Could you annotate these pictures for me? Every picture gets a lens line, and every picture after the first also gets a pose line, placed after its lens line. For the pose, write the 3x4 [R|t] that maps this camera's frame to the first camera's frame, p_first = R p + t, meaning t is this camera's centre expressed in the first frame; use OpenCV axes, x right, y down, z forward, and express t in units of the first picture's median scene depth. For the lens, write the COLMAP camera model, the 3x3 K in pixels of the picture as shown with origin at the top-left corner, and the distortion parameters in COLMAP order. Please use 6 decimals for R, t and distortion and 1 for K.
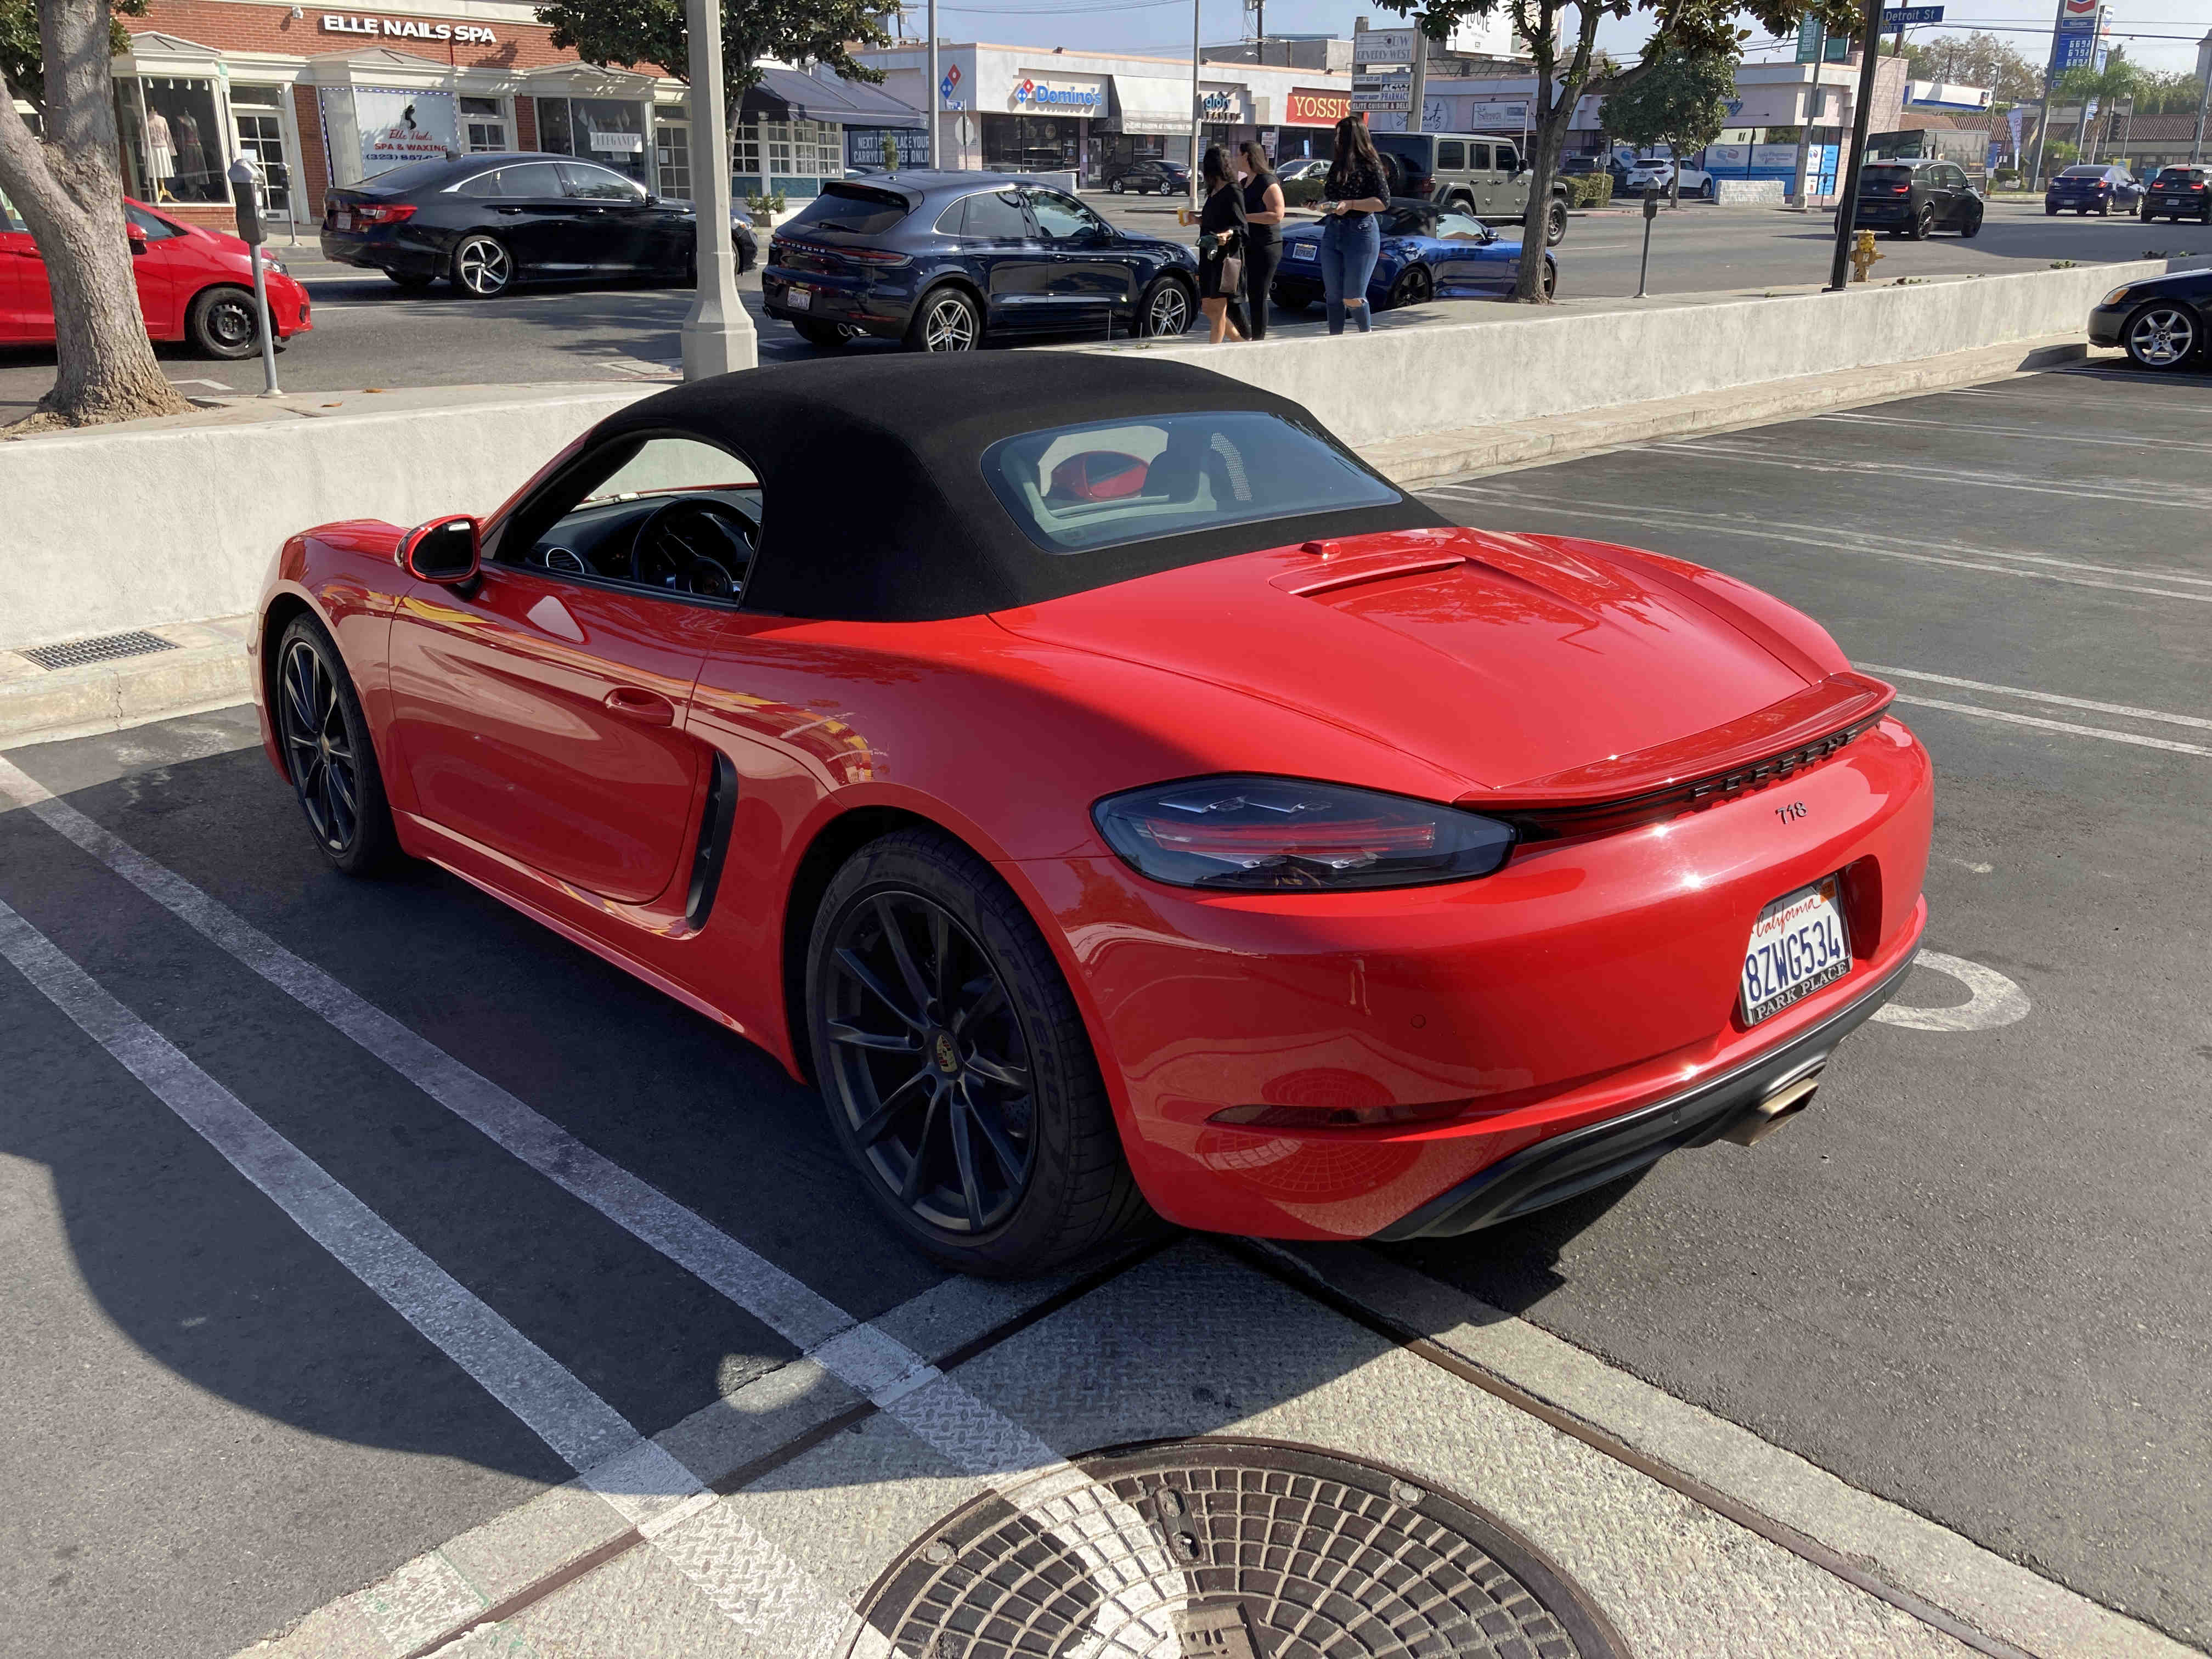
lens RADIAL K [[1906.4, 0, 1106.5], [0, 1906.4, 833.1], [0, 0, 1]] dist [0.001372, 0.010556]
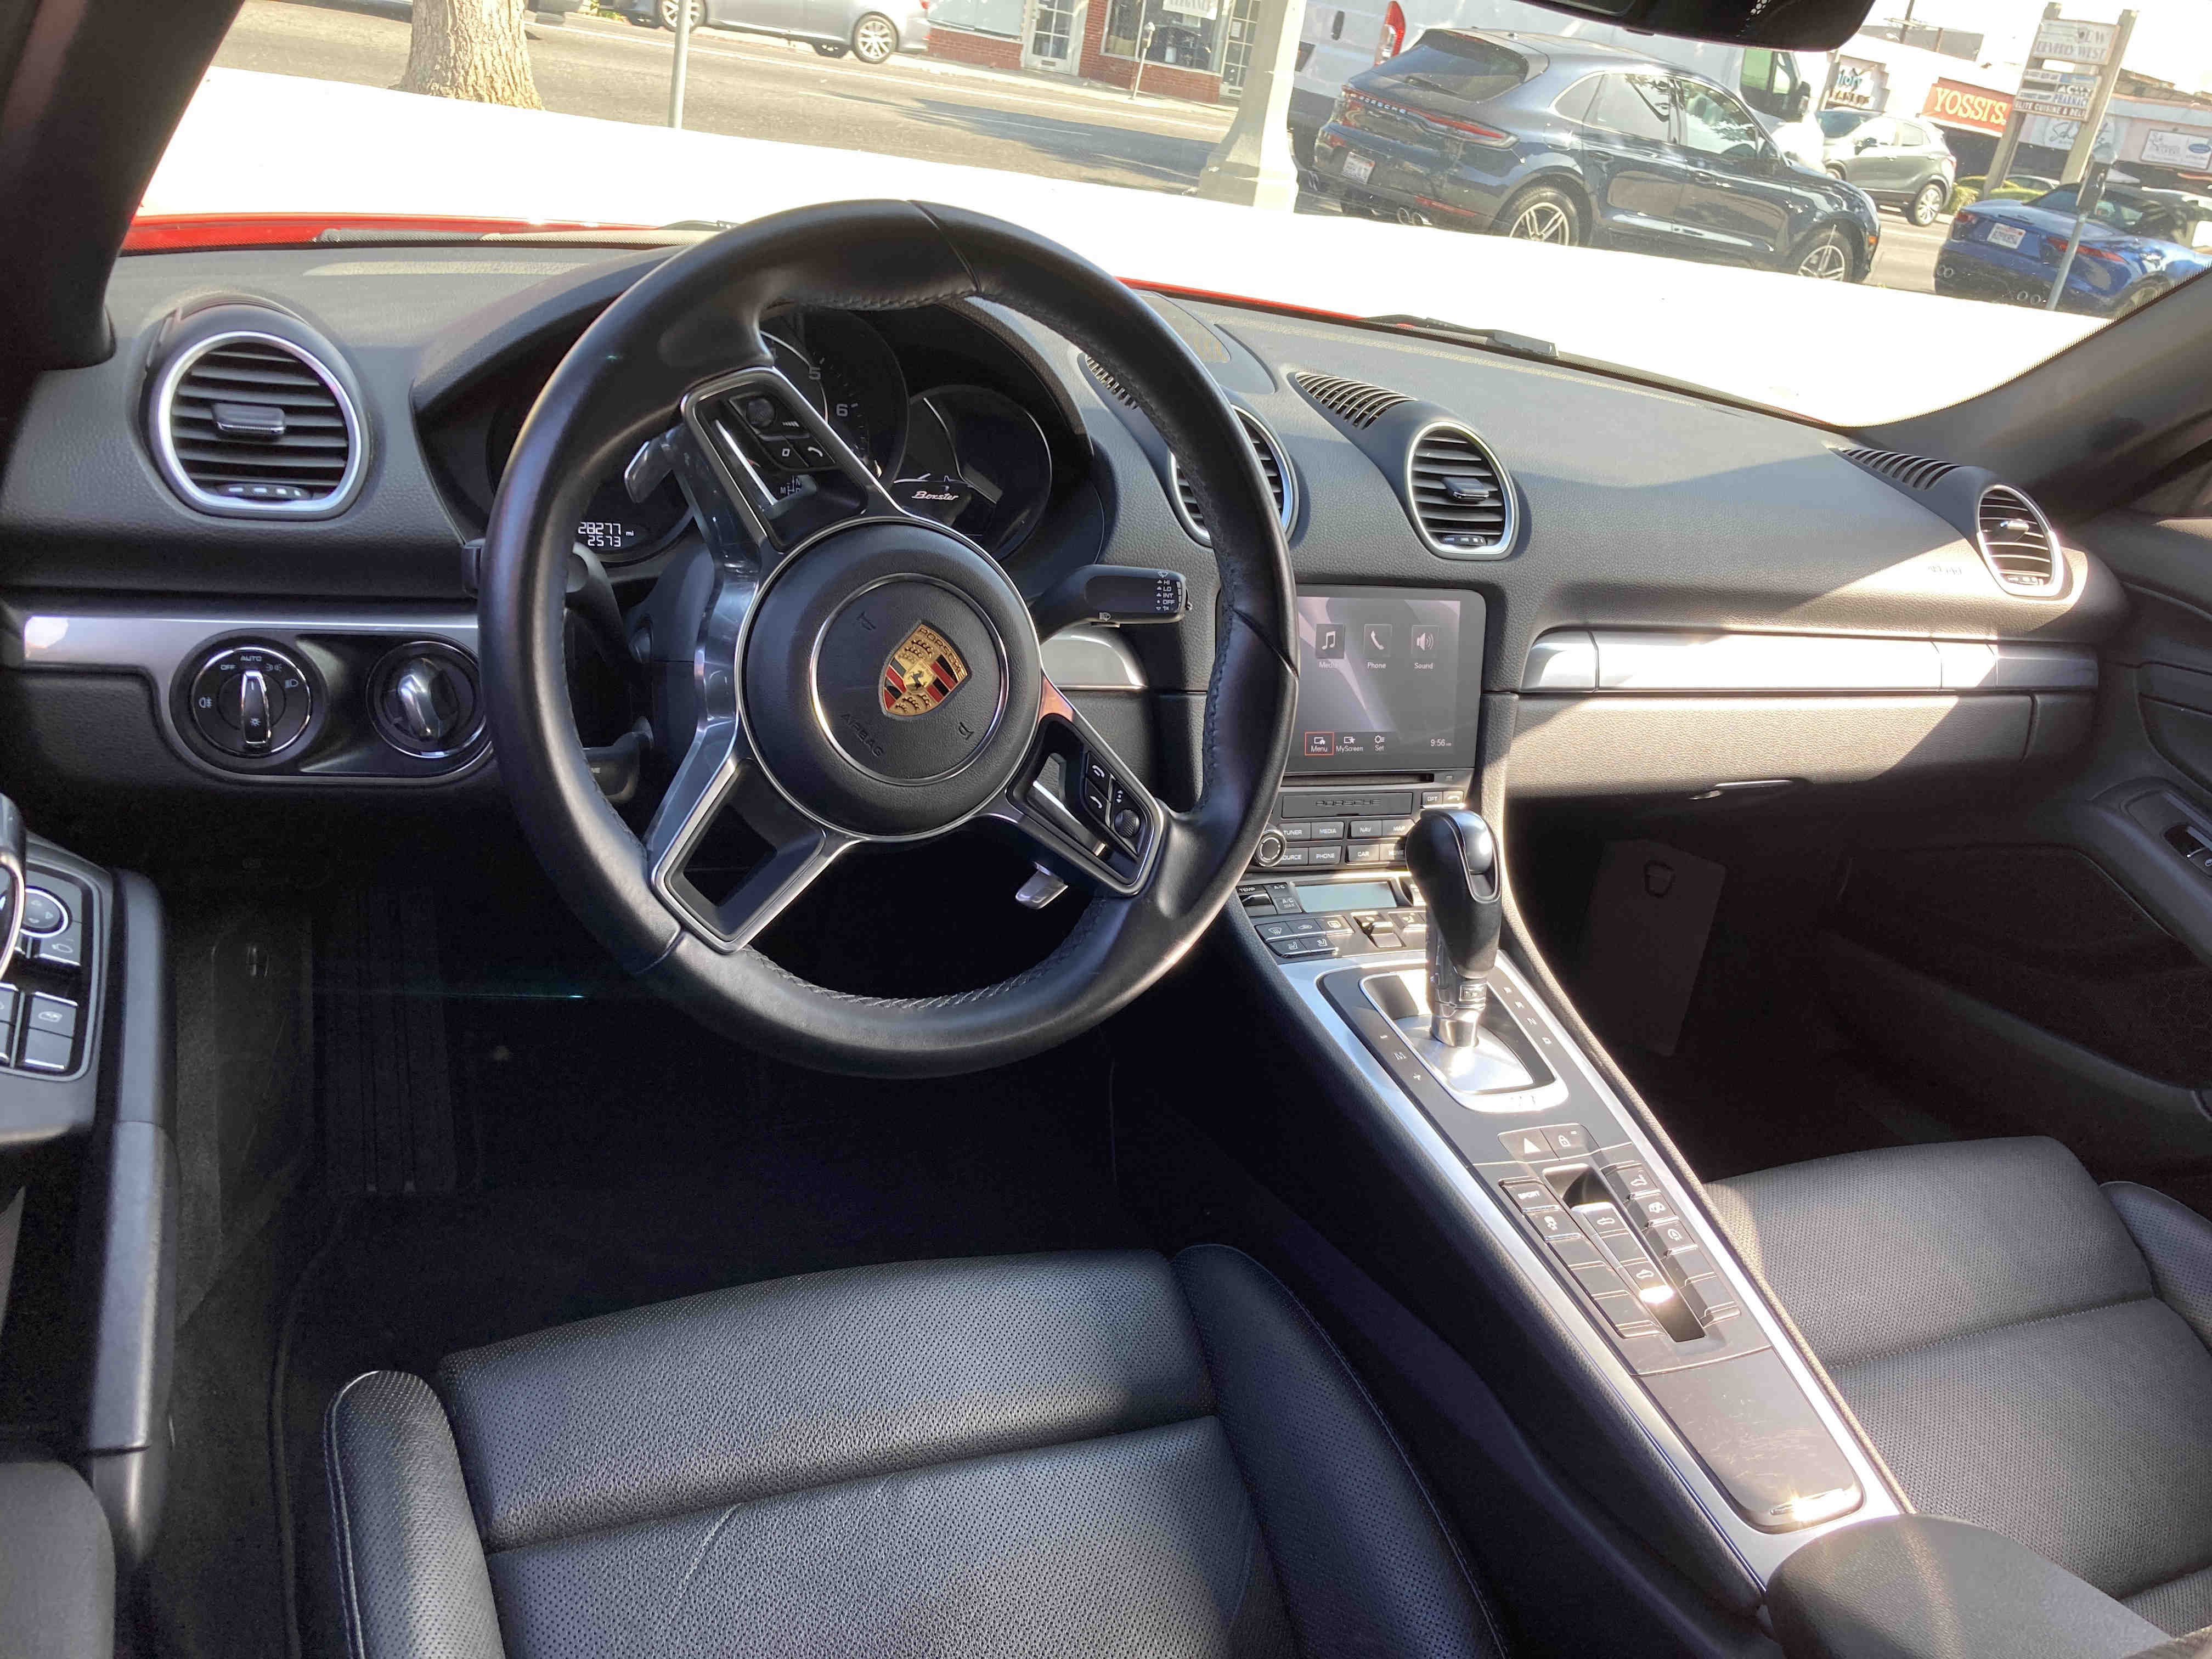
lens RADIAL K [[1906.4, 0, 1103.0], [0, 1906.4, 829.1], [0, 0, 1]] dist [0.001372, 0.010556]
pose [[0.949334, 0.242985, -0.199308, -0.039245], [-0.236930, 0.970021, 0.054063, -0.034804], [0.206470, -0.004102, 0.978444, 0.214390]]
